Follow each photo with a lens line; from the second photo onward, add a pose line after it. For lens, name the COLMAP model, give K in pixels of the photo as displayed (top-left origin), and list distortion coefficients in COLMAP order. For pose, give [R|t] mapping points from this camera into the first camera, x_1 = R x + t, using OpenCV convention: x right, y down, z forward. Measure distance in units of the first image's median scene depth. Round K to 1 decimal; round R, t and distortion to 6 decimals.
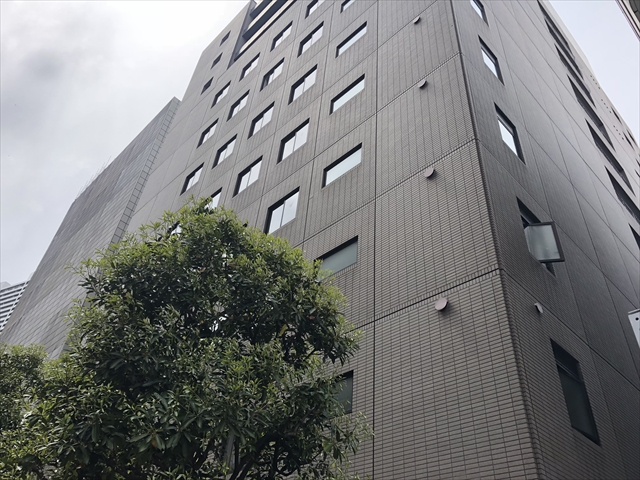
lens RADIAL K [[534.7, 0, 303.9], [0, 534.7, 234.4], [0, 0, 1]] dist [0.033512, -0.019486]
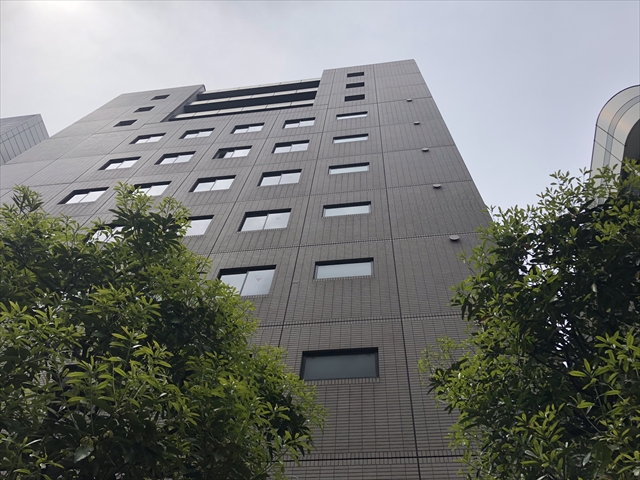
lens RADIAL K [[534.7, 0, 314.1], [0, 534.7, 230.8], [0, 0, 1]] dist [0.033512, -0.019486]
pose [[0.781407, 0.531103, 0.327617, -0.208496], [-0.406328, 0.831503, -0.378815, 0.124863], [-0.473604, 0.162888, 0.865544, 0.179793]]
